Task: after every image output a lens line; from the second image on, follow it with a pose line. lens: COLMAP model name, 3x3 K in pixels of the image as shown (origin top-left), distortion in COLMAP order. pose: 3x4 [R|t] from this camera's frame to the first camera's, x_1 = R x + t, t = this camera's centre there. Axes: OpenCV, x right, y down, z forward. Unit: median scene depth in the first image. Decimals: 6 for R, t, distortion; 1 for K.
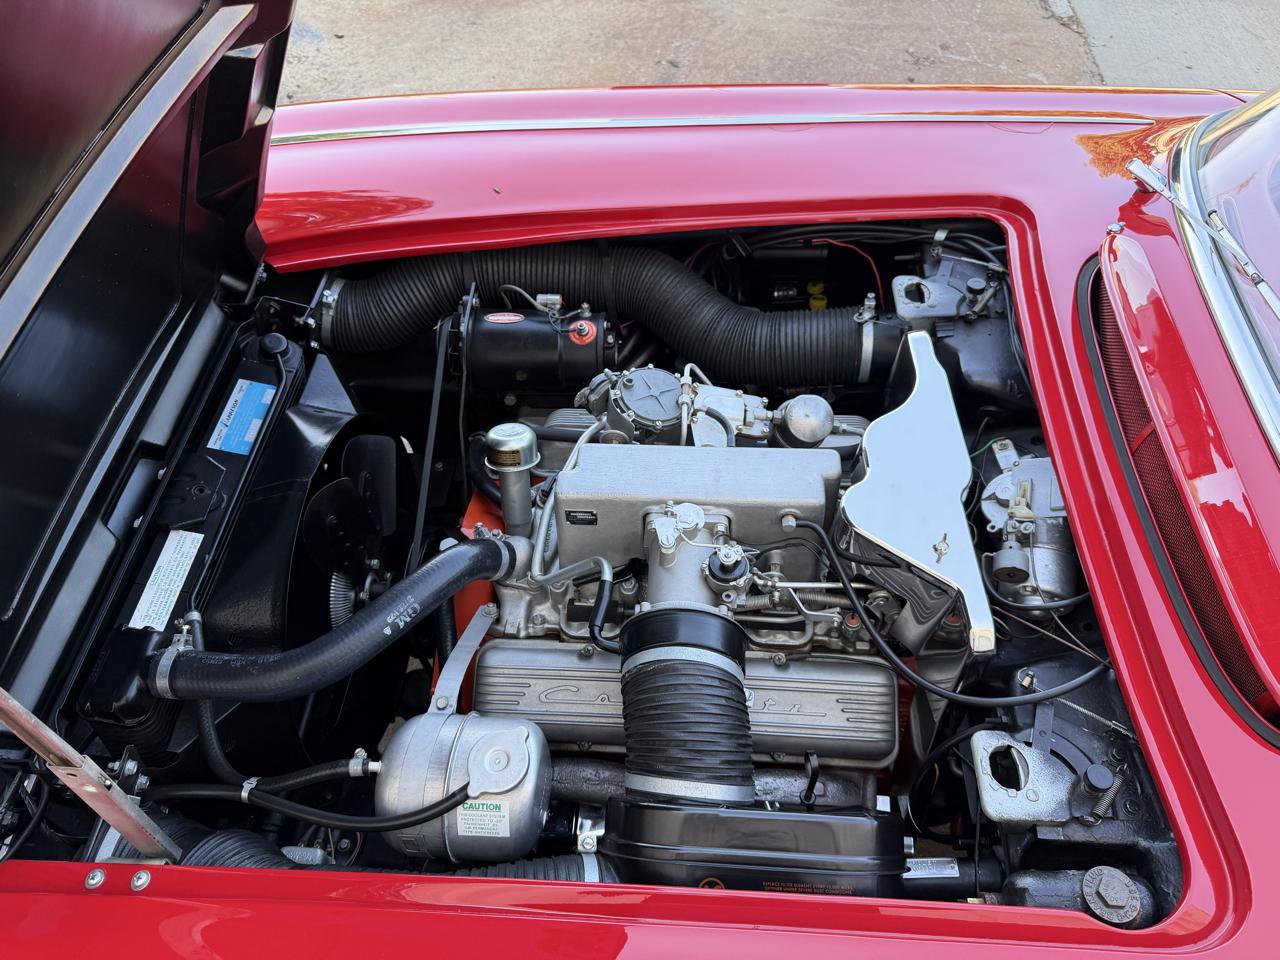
lens RADIAL K [[945.0, 0, 660.2], [0, 945.0, 480.2], [0, 0, 1]] dist [0.084102, -0.093905]
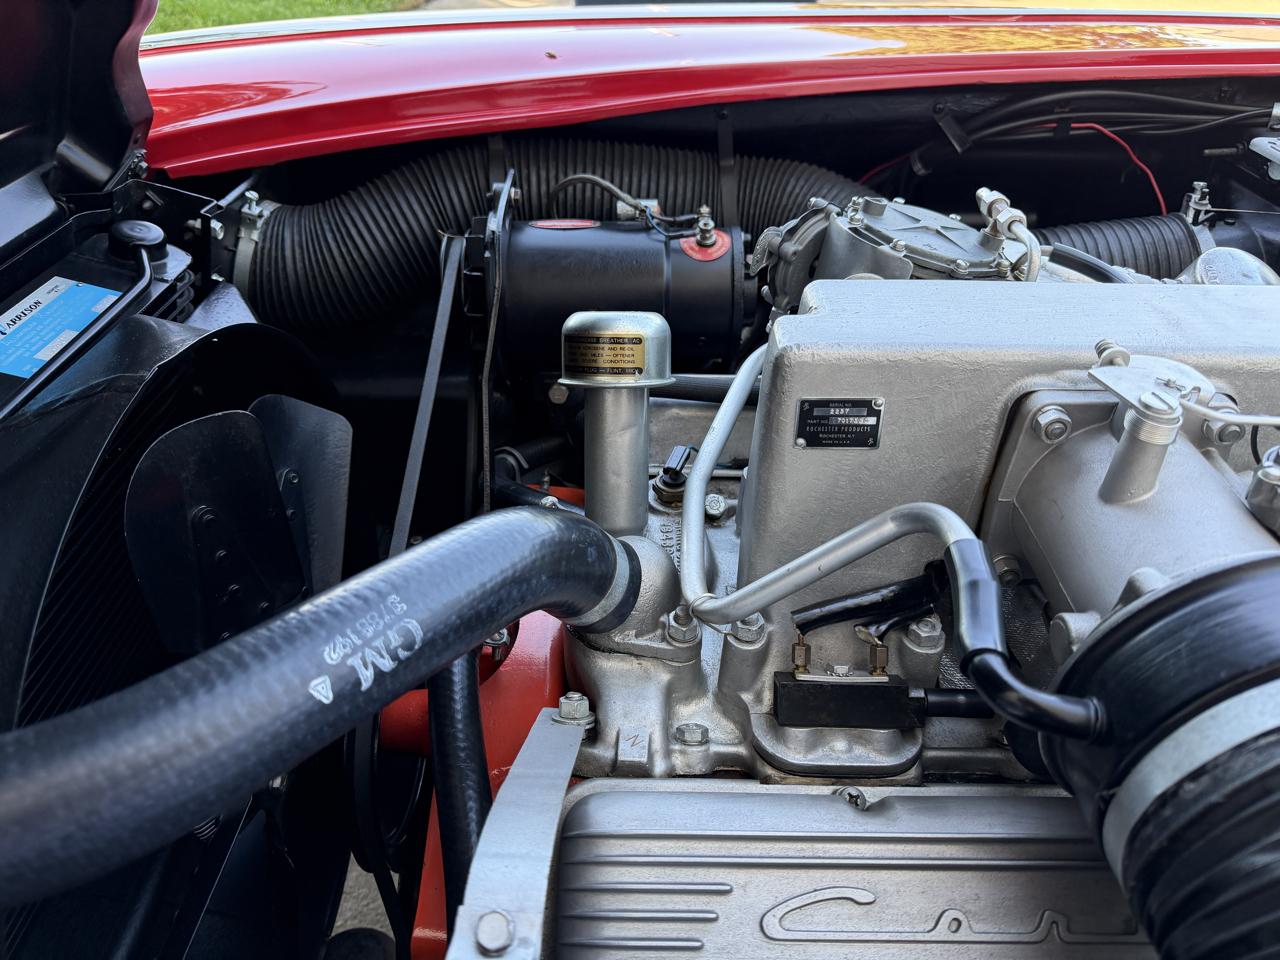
lens RADIAL K [[933.6, 0, 635.7], [0, 933.6, 491.5], [0, 0, 1]] dist [0.020106, -0.040320]
pose [[0.998739, -0.000946, 0.050192, -0.172694], [0.015473, 0.956948, -0.289847, 0.163838], [-0.047756, 0.290258, 0.955756, 0.592873]]
